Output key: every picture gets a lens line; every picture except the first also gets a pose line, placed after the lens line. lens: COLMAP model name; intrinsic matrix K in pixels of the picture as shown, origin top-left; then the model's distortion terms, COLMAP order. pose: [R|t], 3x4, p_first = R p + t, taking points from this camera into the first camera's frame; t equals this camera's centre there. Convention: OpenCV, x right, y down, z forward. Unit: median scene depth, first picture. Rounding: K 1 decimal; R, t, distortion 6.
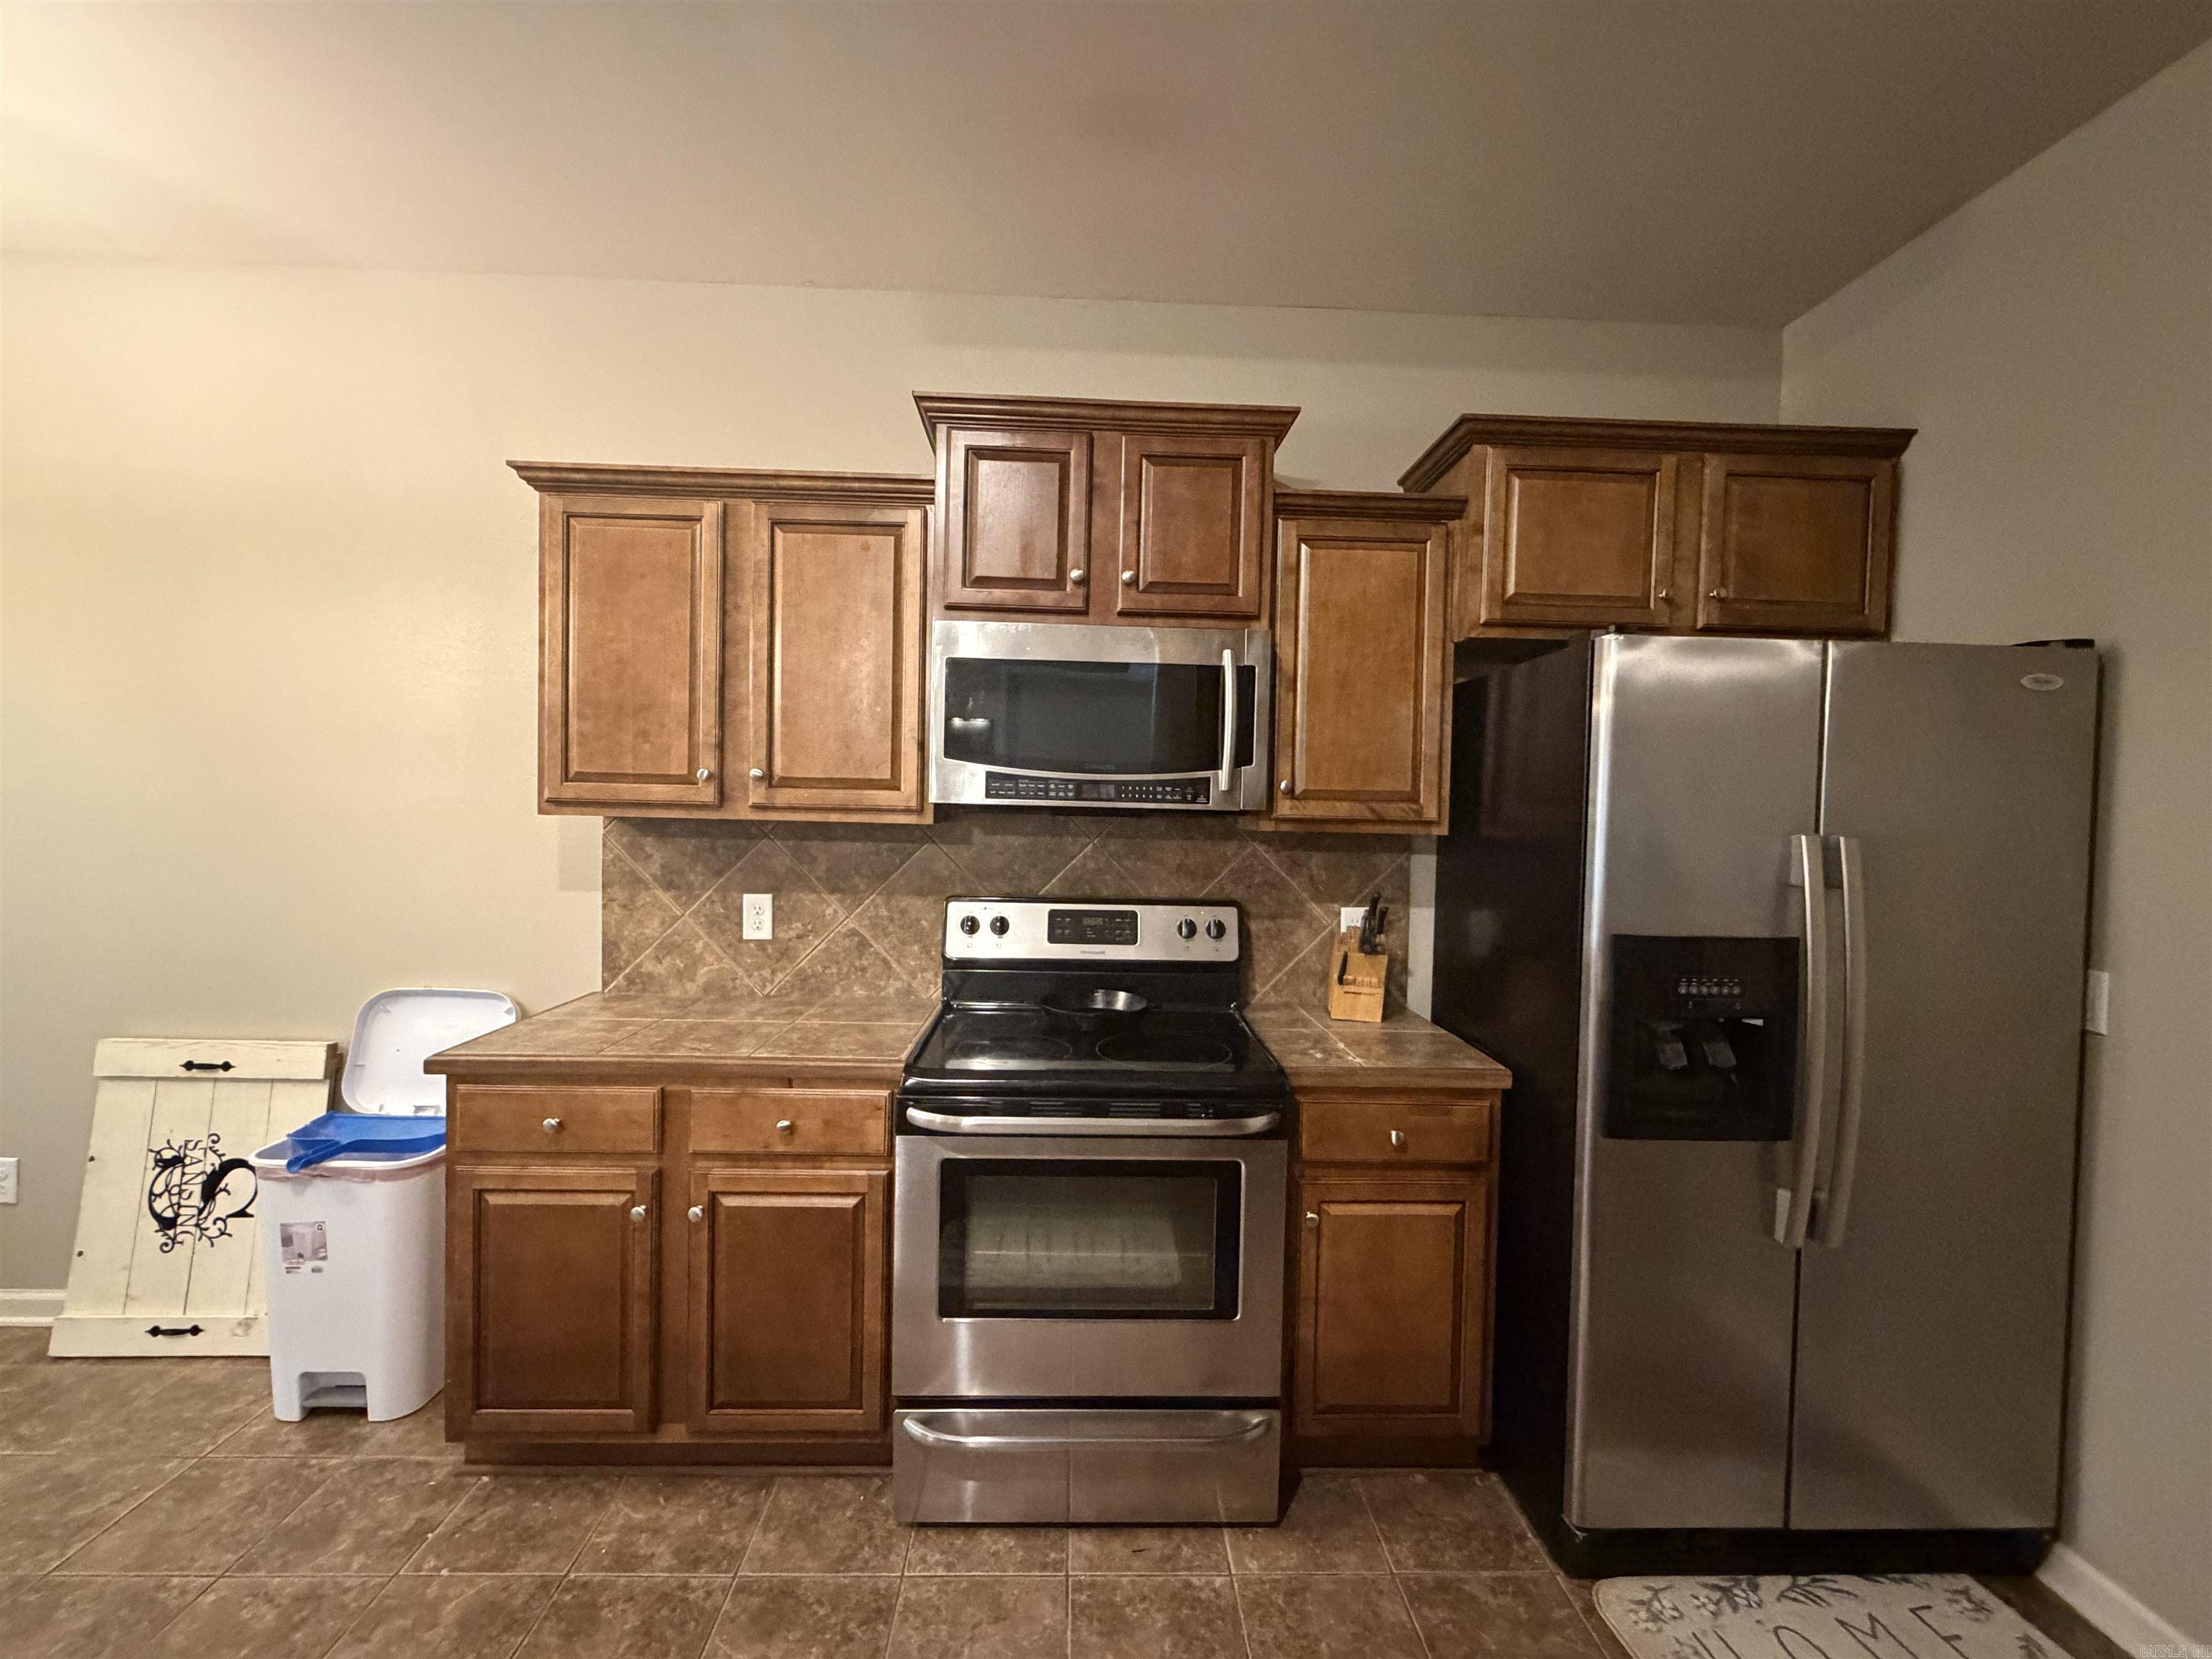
lens RADIAL K [[932.2, 0, 1106.0], [0, 932.2, 829.5], [0, 0, 1]] dist [-0.000758, -0.000290]
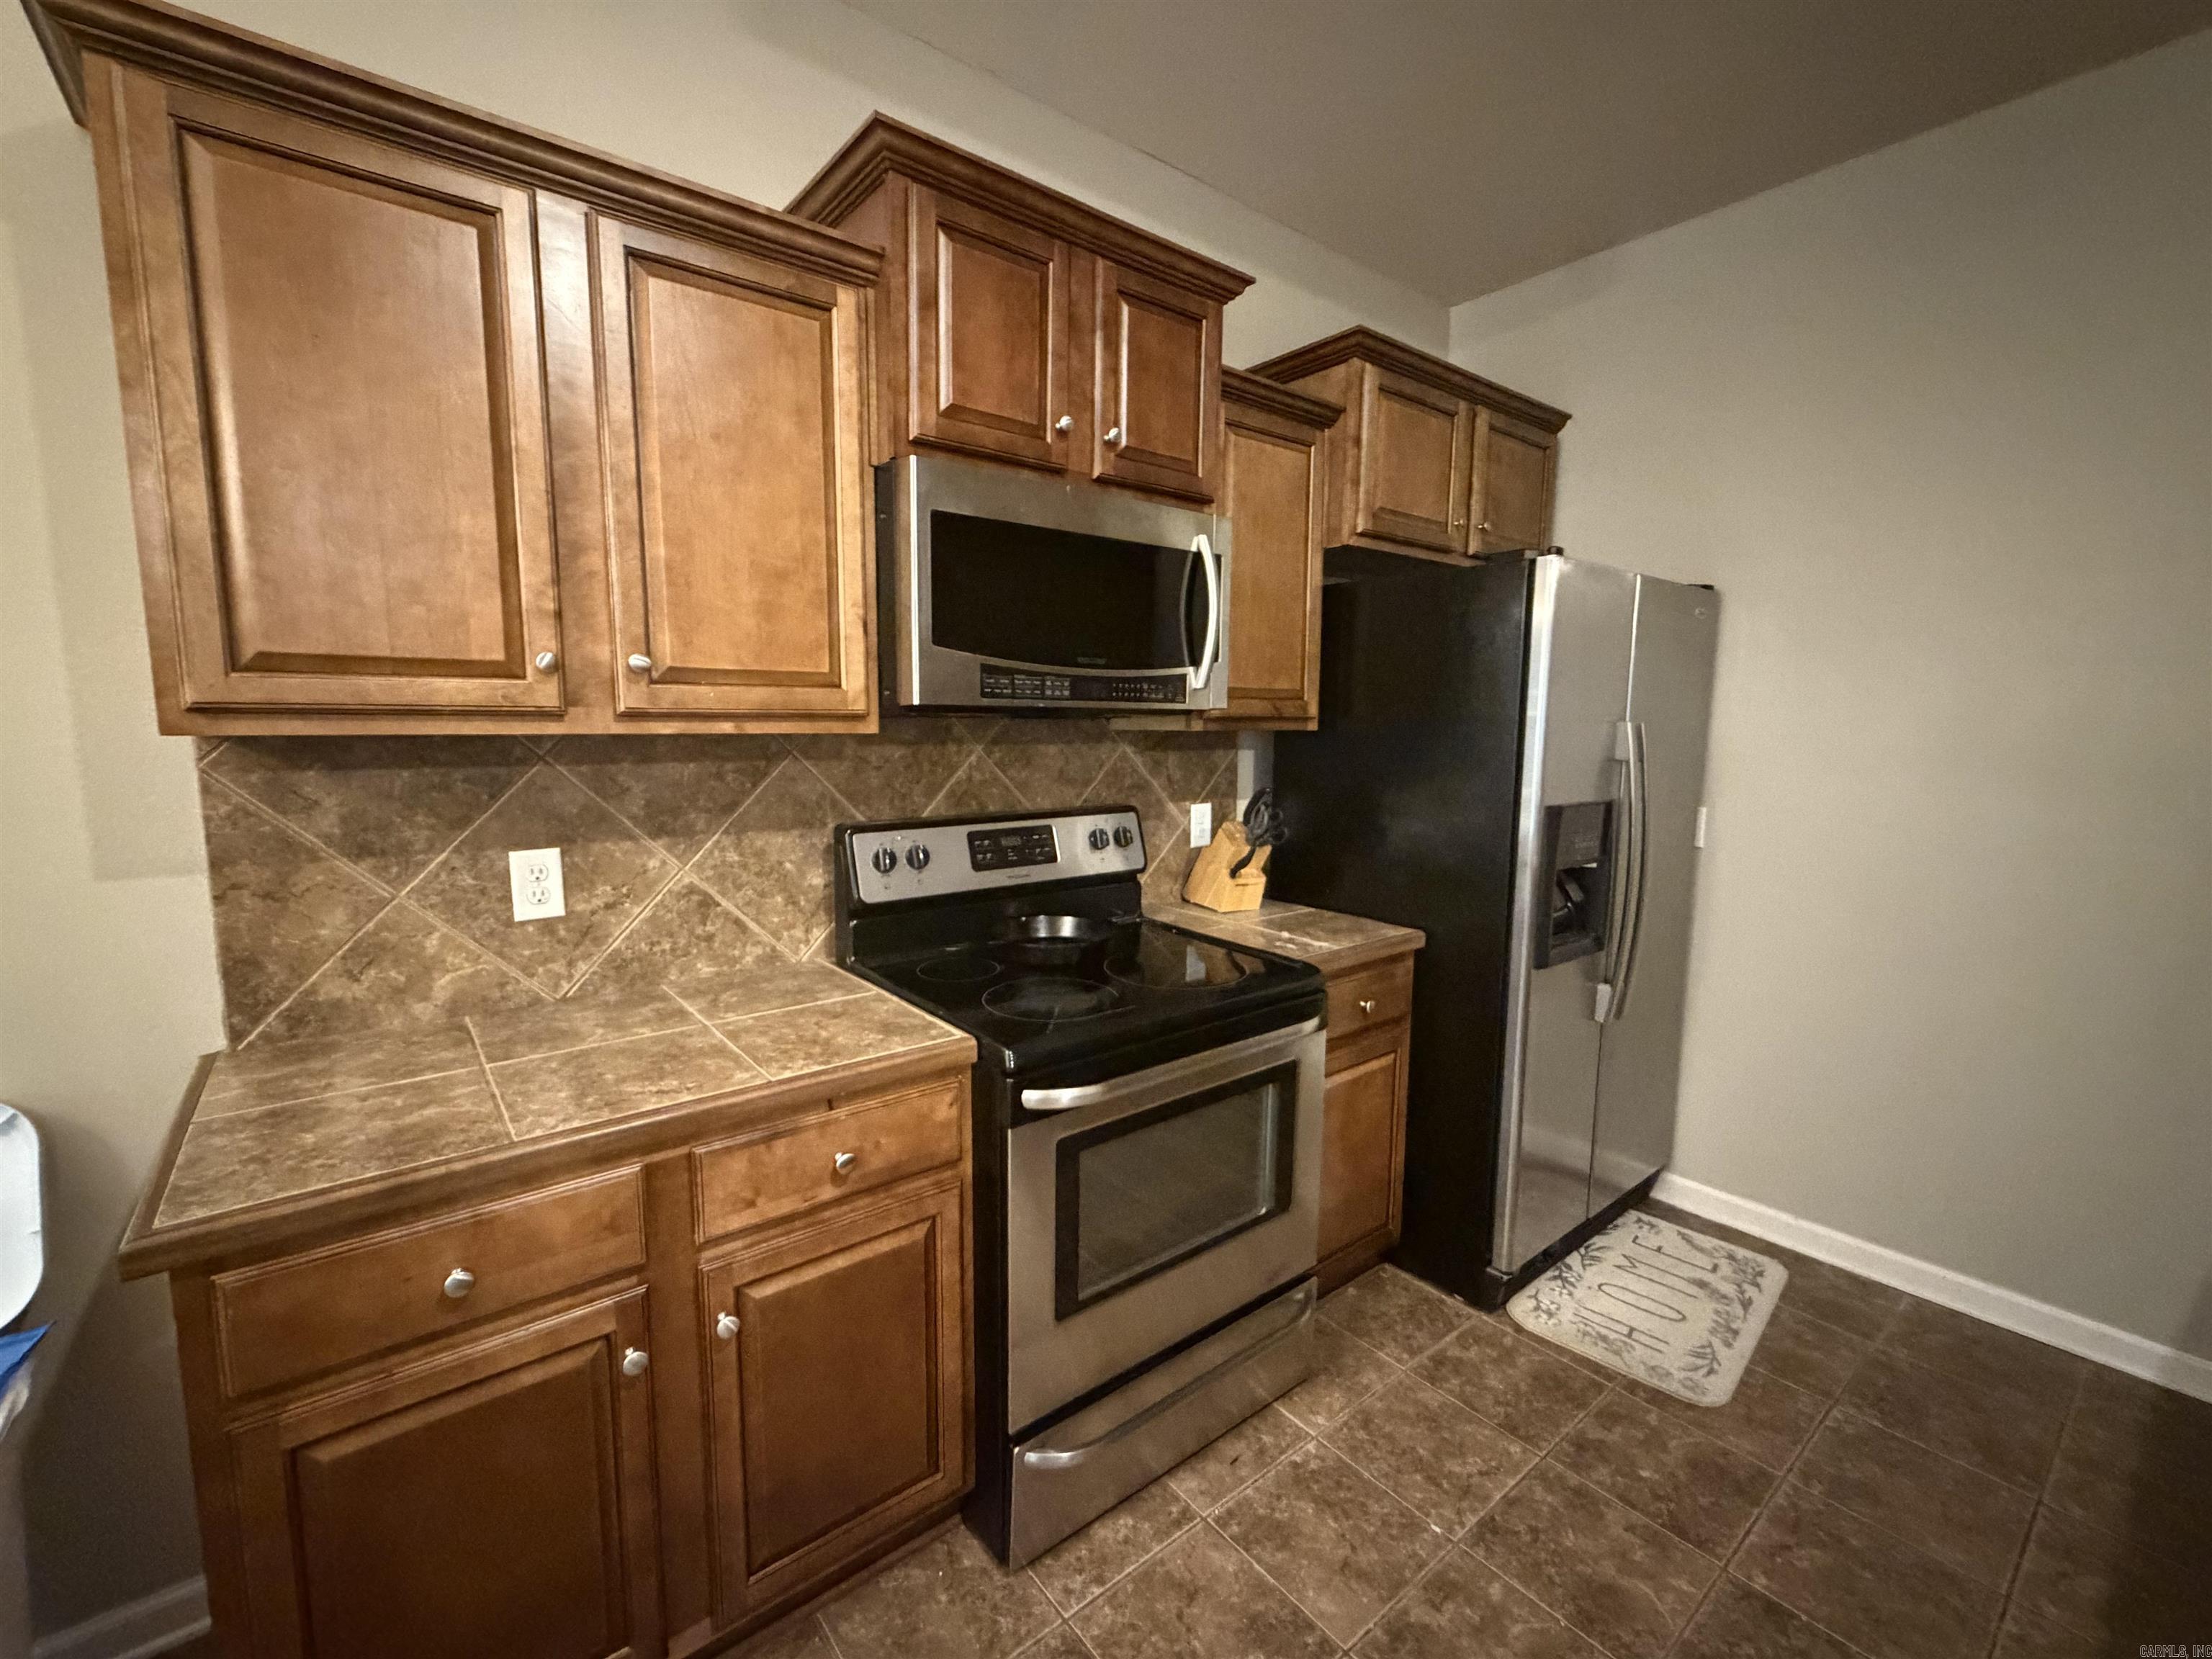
lens RADIAL K [[932.2, 0, 1106.0], [0, 932.2, 829.5], [0, 0, 1]] dist [-0.000758, -0.000290]
pose [[0.802814, -0.088827, 0.589575, -0.456978], [0.025706, 0.993077, 0.114617, -0.009313], [-0.595675, -0.076861, 0.799540, 0.257432]]
